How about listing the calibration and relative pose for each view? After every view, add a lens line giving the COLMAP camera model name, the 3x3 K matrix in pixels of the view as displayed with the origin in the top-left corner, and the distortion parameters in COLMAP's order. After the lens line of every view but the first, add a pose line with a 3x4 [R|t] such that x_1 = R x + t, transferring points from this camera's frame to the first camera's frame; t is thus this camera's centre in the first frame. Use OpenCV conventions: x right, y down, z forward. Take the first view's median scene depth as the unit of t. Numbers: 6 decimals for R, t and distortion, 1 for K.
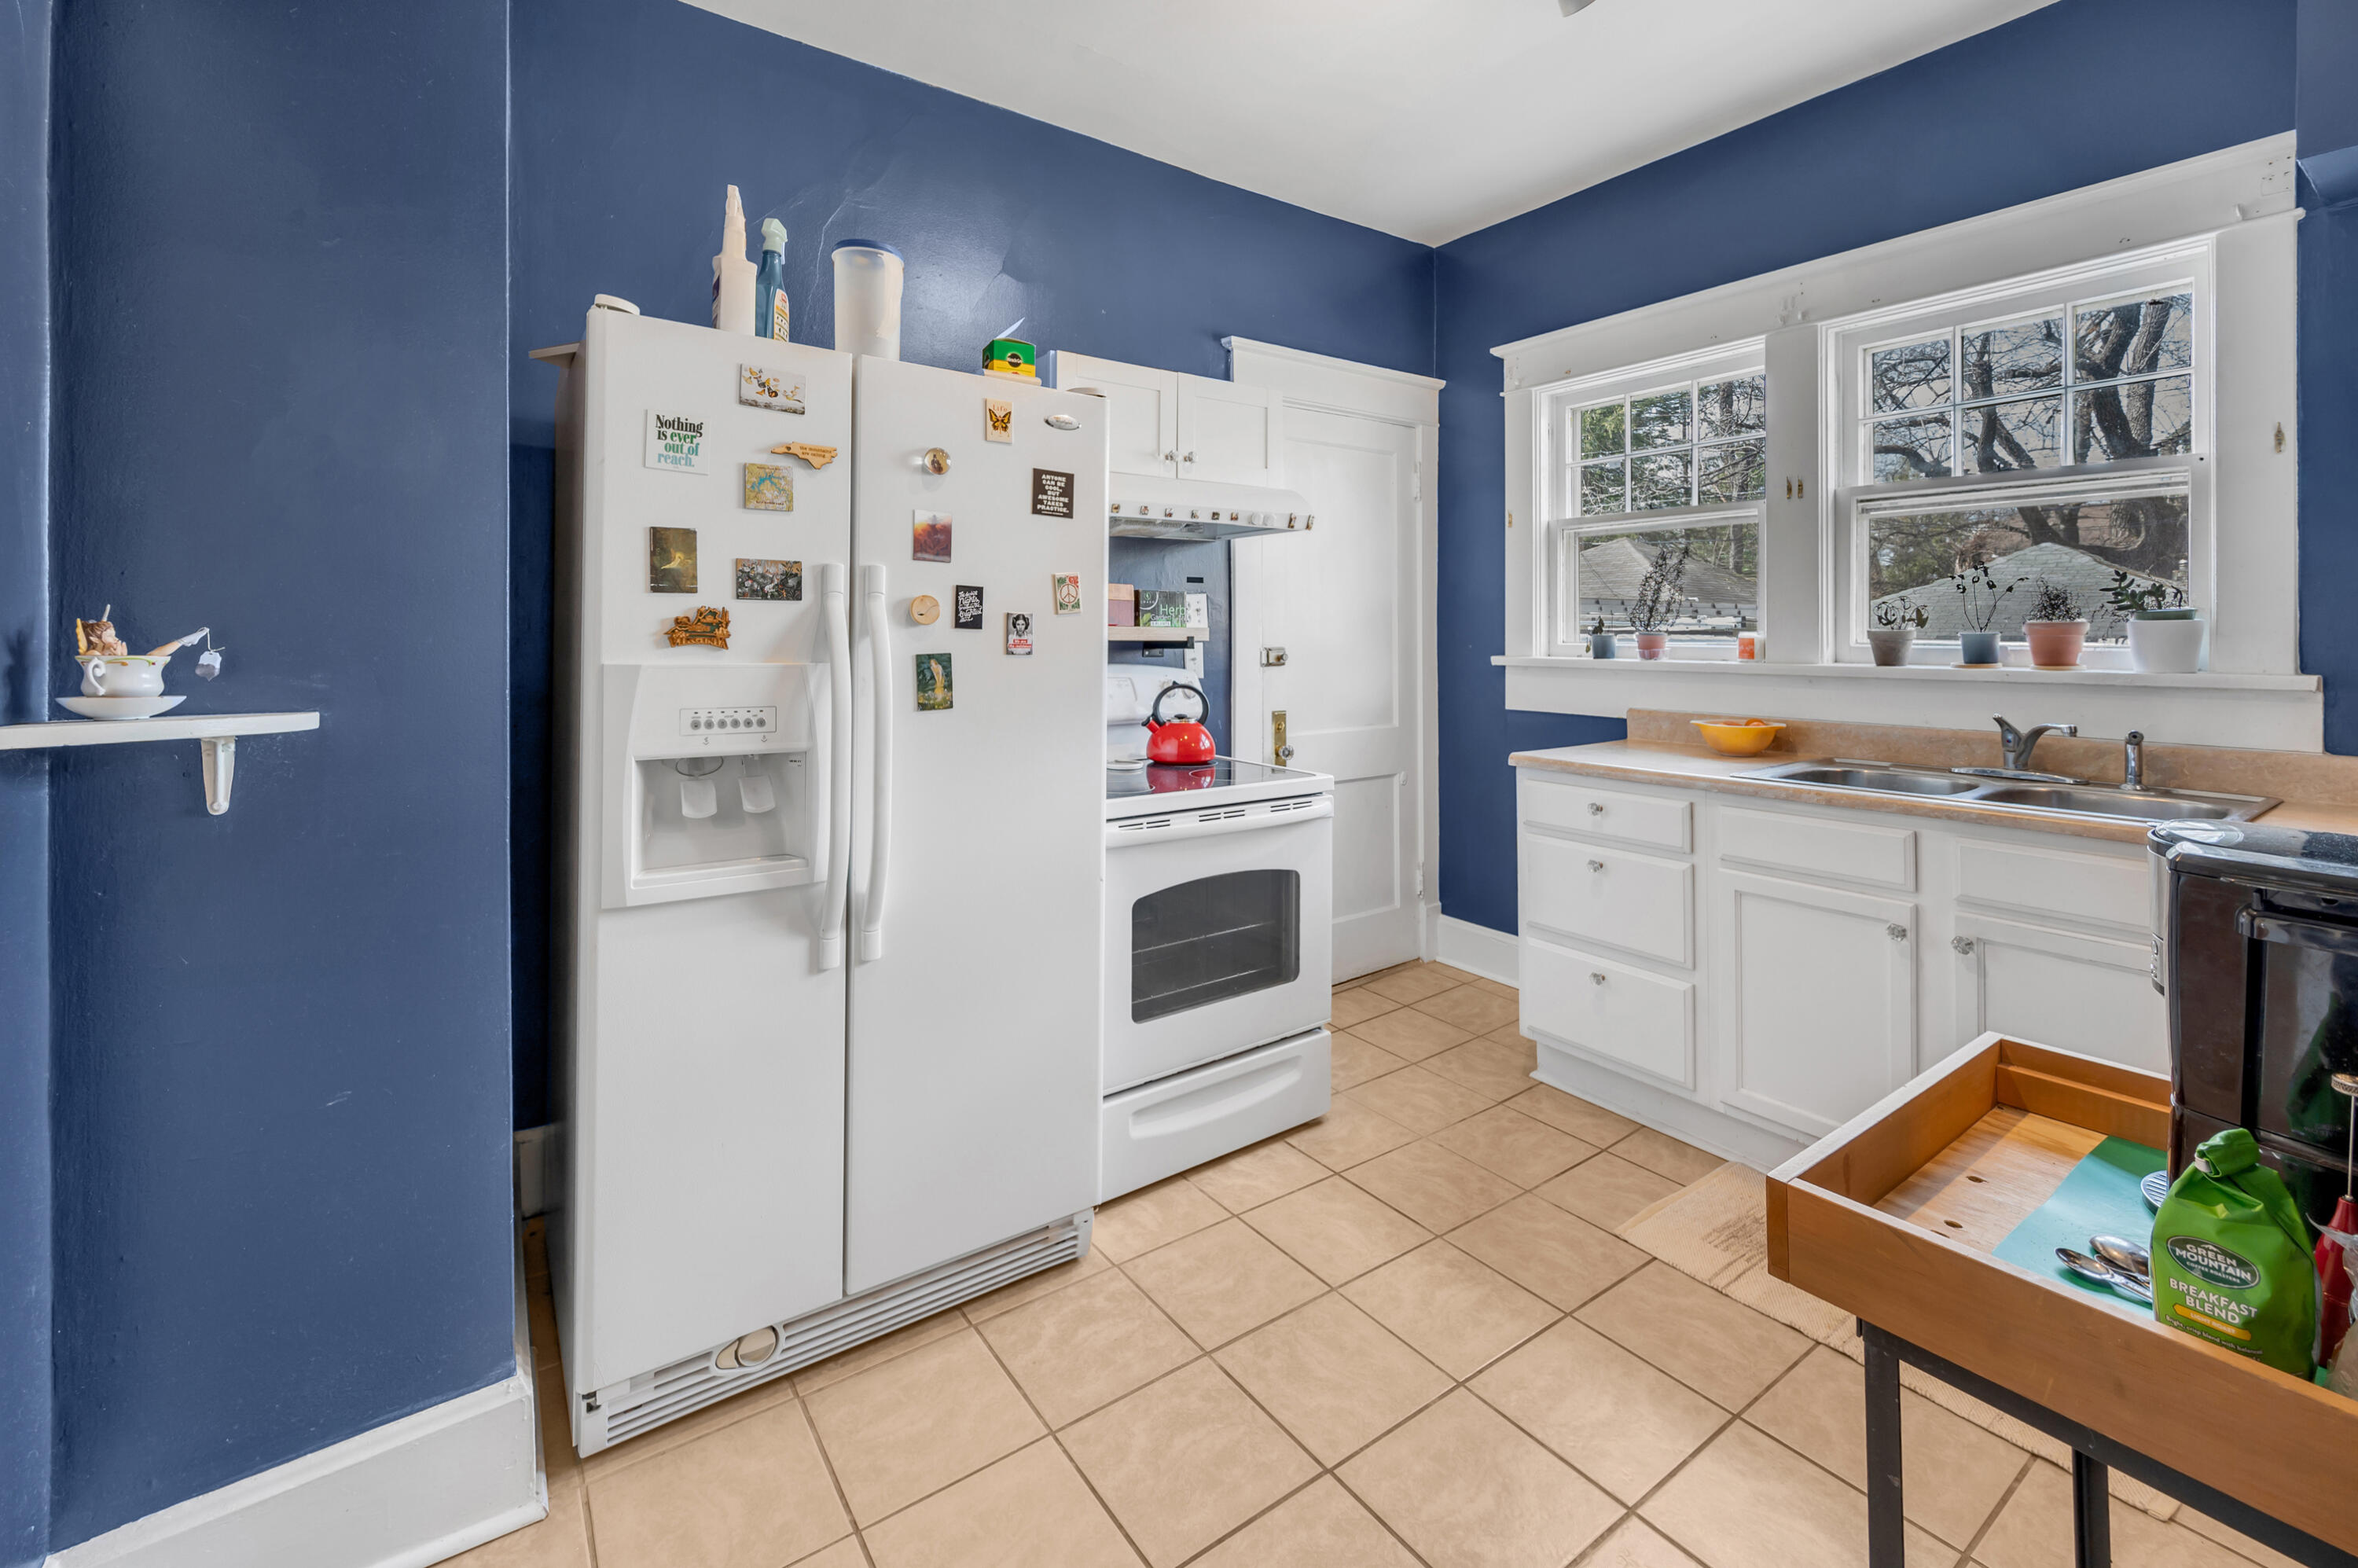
lens RADIAL K [[1001.5, 0, 1164.9], [0, 1001.5, 631.3], [0, 0, 1]] dist [0.000735, 0.000067]
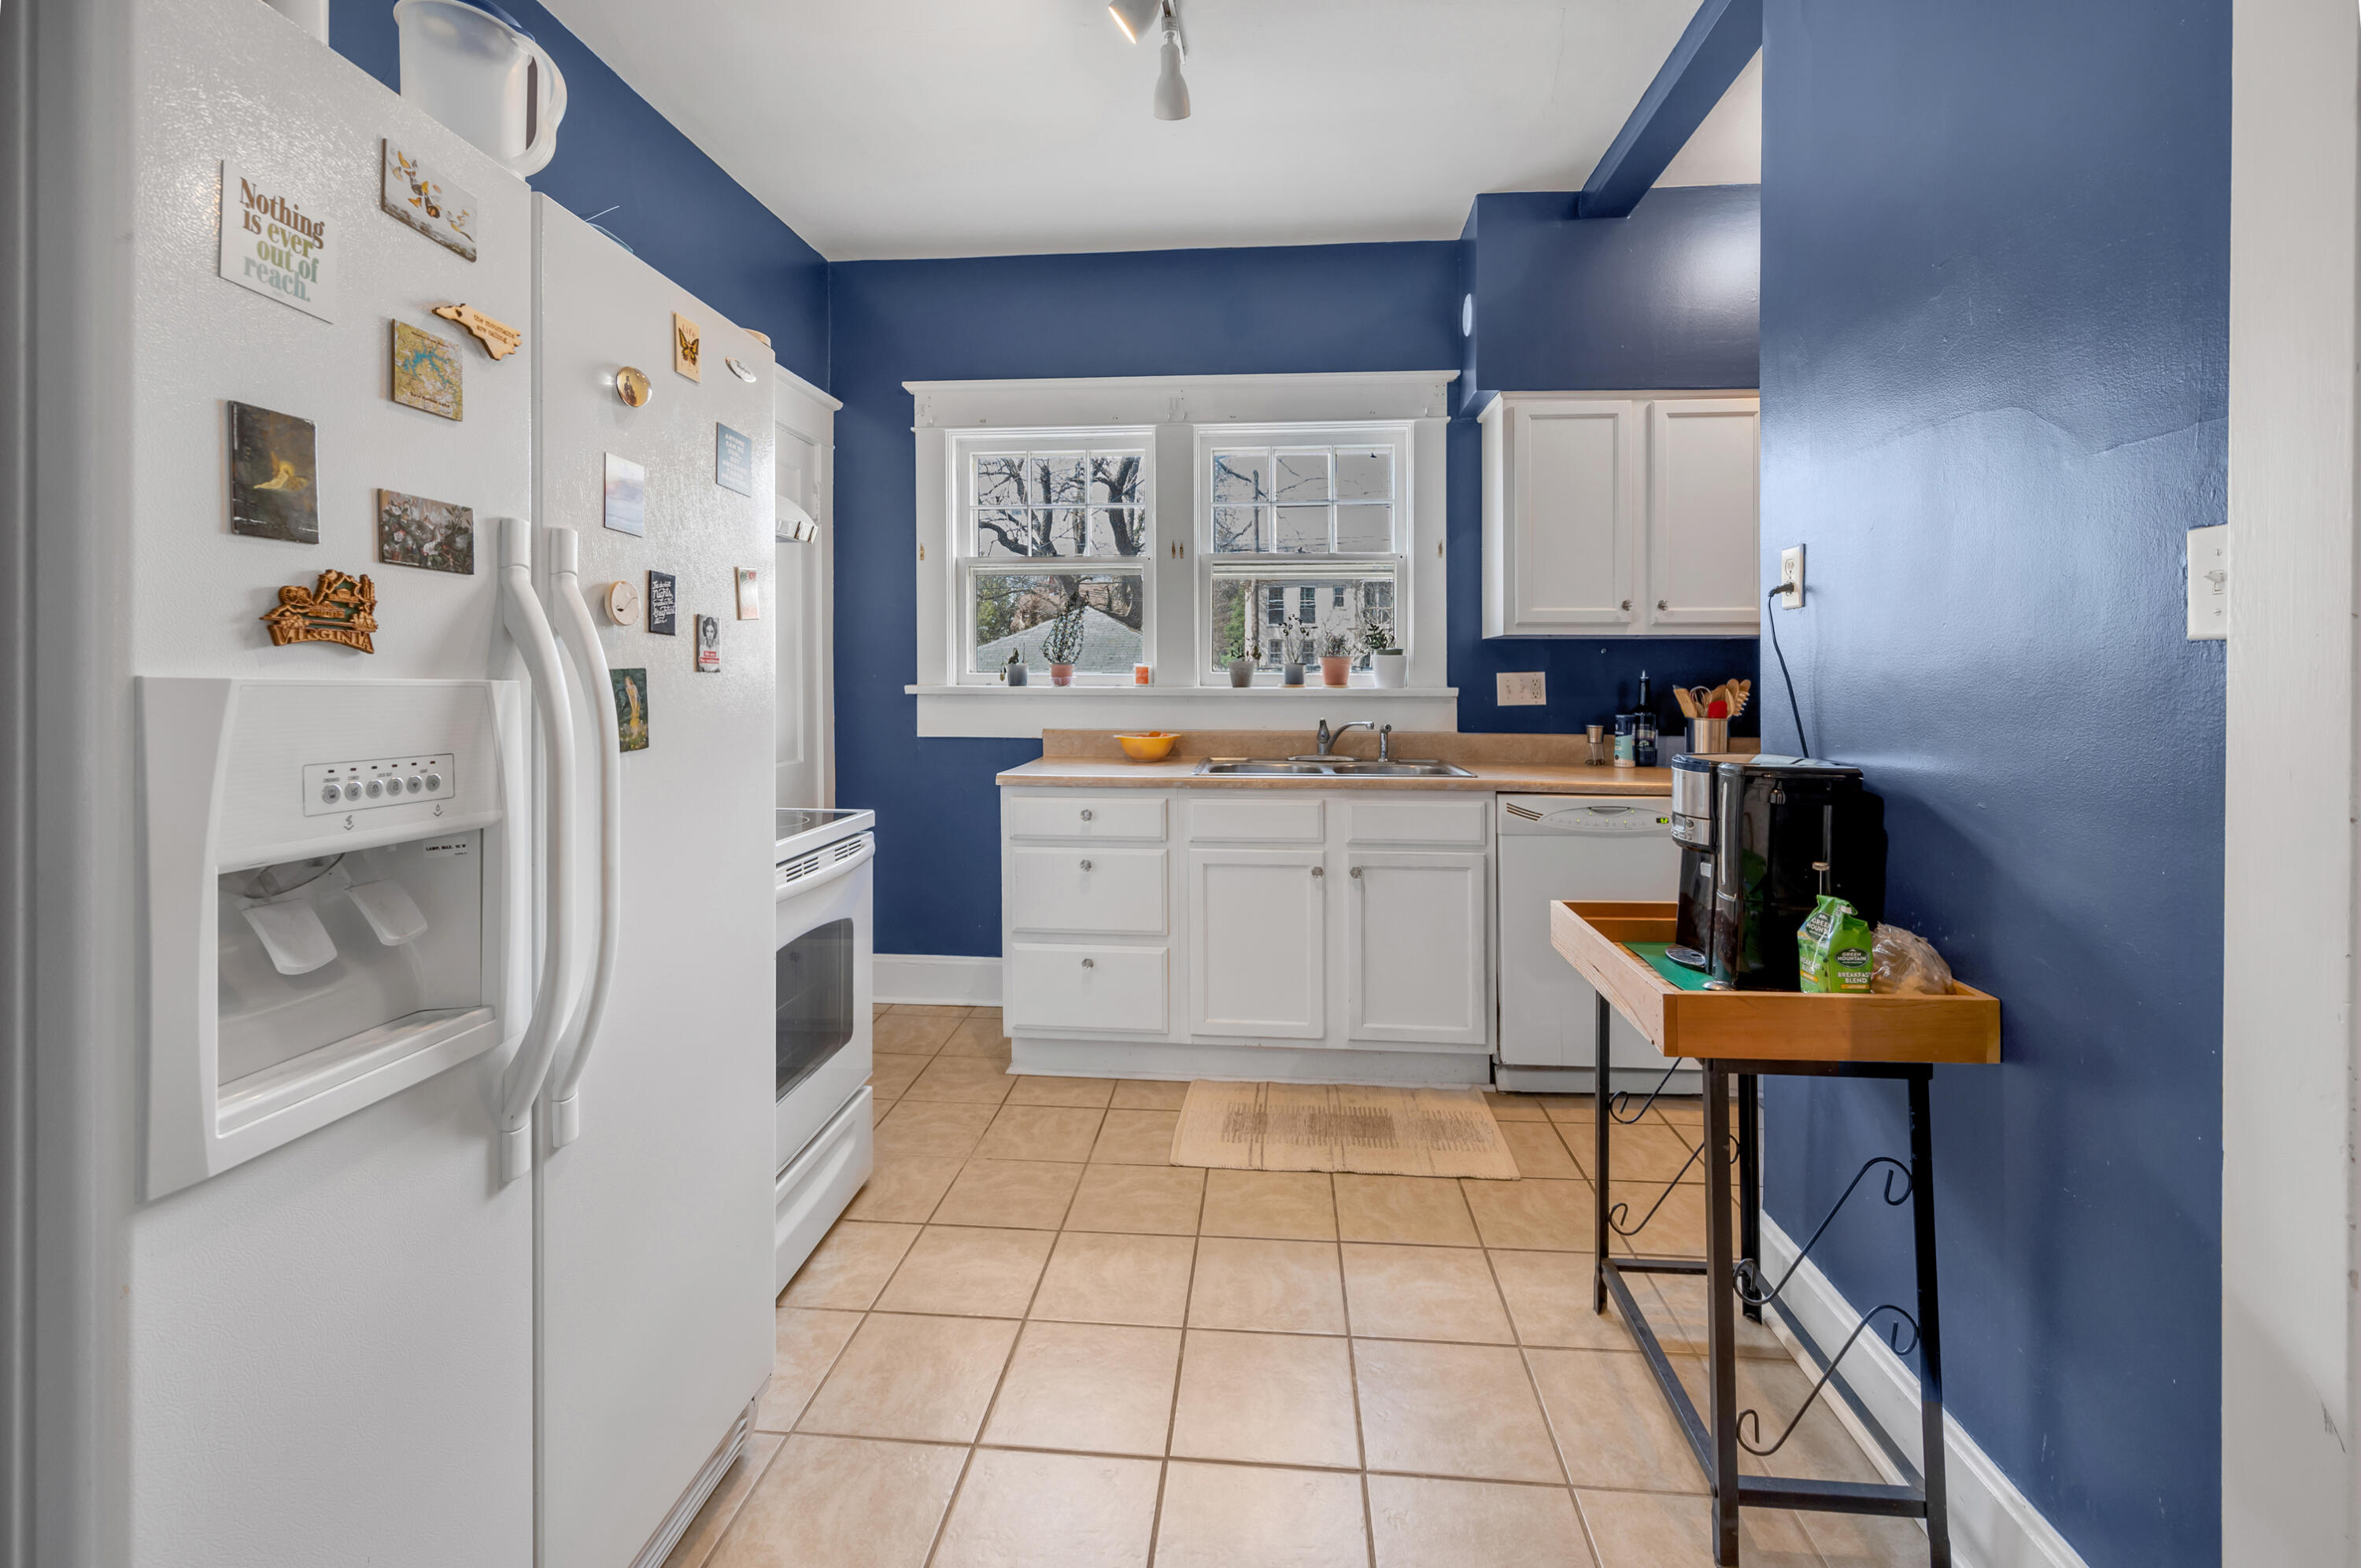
lens RADIAL K [[987.3, 0, 1165.9], [0, 987.3, 679.1], [0, 0, 1]] dist [-0.000883, 0.000210]
pose [[0.648095, -0.000779, 0.761559, -0.501387], [-0.003867, 0.999983, 0.004314, 0.025017], [-0.761550, -0.005741, 0.648081, 0.284028]]
